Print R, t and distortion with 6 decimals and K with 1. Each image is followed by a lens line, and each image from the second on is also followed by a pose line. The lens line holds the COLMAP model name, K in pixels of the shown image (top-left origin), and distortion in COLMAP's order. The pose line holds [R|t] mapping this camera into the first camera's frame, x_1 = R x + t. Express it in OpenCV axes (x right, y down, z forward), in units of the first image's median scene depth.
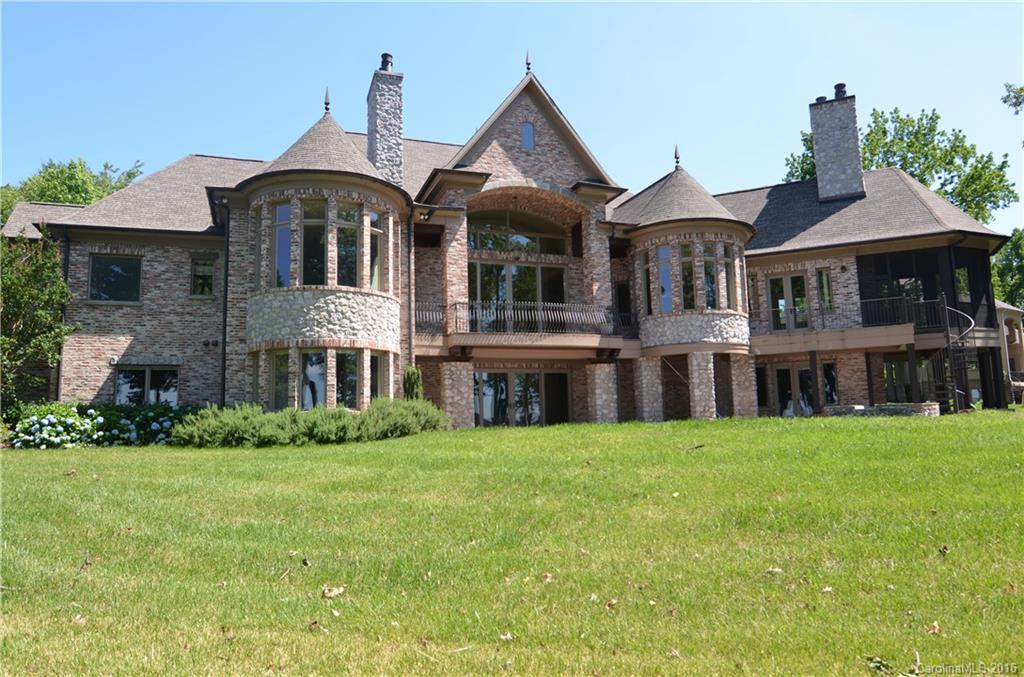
lens RADIAL K [[708.9, 0, 514.7], [0, 708.9, 339.5], [0, 0, 1]] dist [-0.020223, -0.006234]
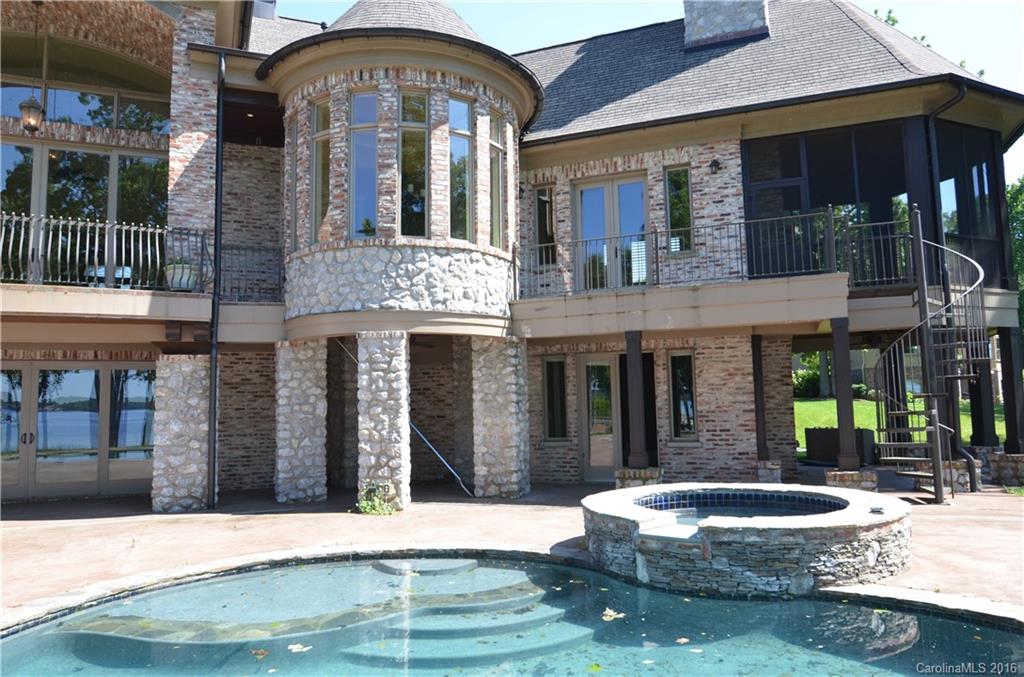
lens RADIAL K [[708.9, 0, 508.7], [0, 708.9, 340.1], [0, 0, 1]] dist [-0.020223, -0.006234]
pose [[0.998390, 0.009623, 0.055905, 0.308857], [-0.011724, 0.999233, 0.037375, 0.005524], [-0.055502, -0.037971, 0.997736, 0.532845]]
